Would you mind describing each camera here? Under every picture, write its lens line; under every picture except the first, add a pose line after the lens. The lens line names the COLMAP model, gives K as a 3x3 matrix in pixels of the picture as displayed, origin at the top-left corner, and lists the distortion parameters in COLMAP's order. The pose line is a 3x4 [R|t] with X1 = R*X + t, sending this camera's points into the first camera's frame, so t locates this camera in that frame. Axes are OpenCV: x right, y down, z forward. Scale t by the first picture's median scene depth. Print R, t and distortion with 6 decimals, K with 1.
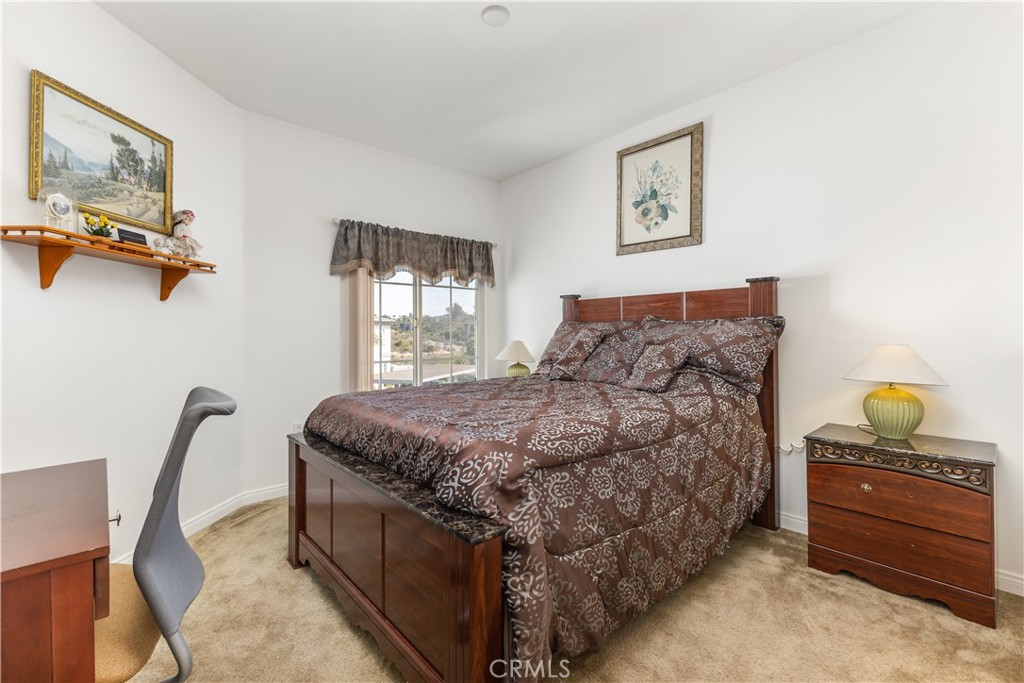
lens RADIAL K [[441.7, 0, 508.4], [0, 441.7, 335.7], [0, 0, 1]] dist [0.012924, -0.003195]
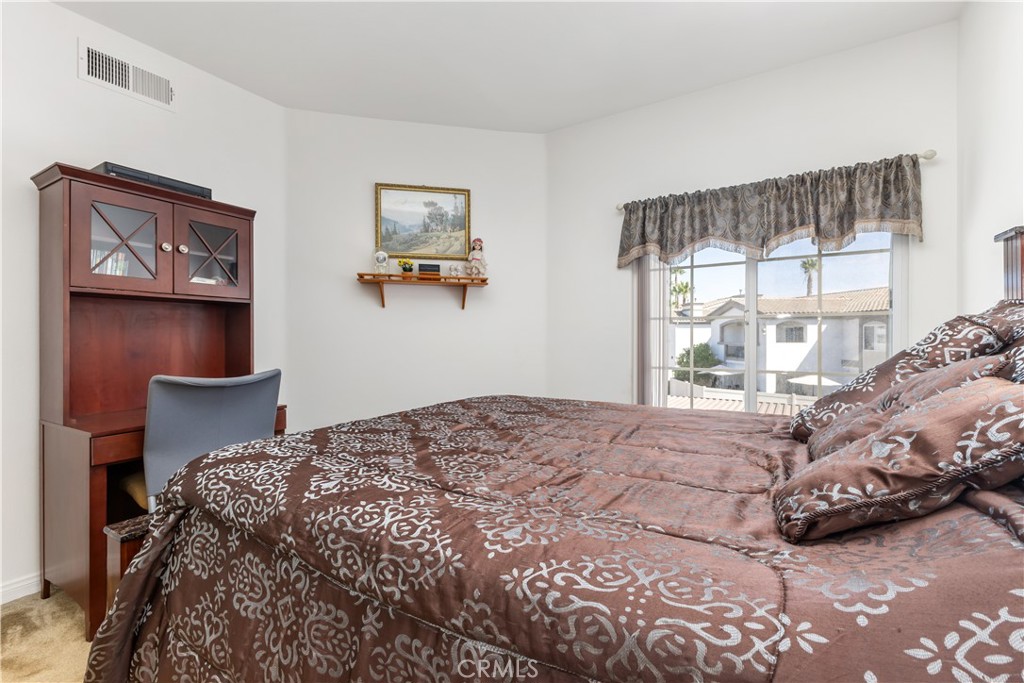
lens RADIAL K [[441.7, 0, 509.7], [0, 441.7, 336.9], [0, 0, 1]] dist [0.012924, -0.003195]
pose [[0.293289, 0.008969, -0.955982, 0.593824], [-0.003090, 0.999960, 0.008433, -0.006437], [0.956019, 0.000481, 0.293305, 0.775633]]
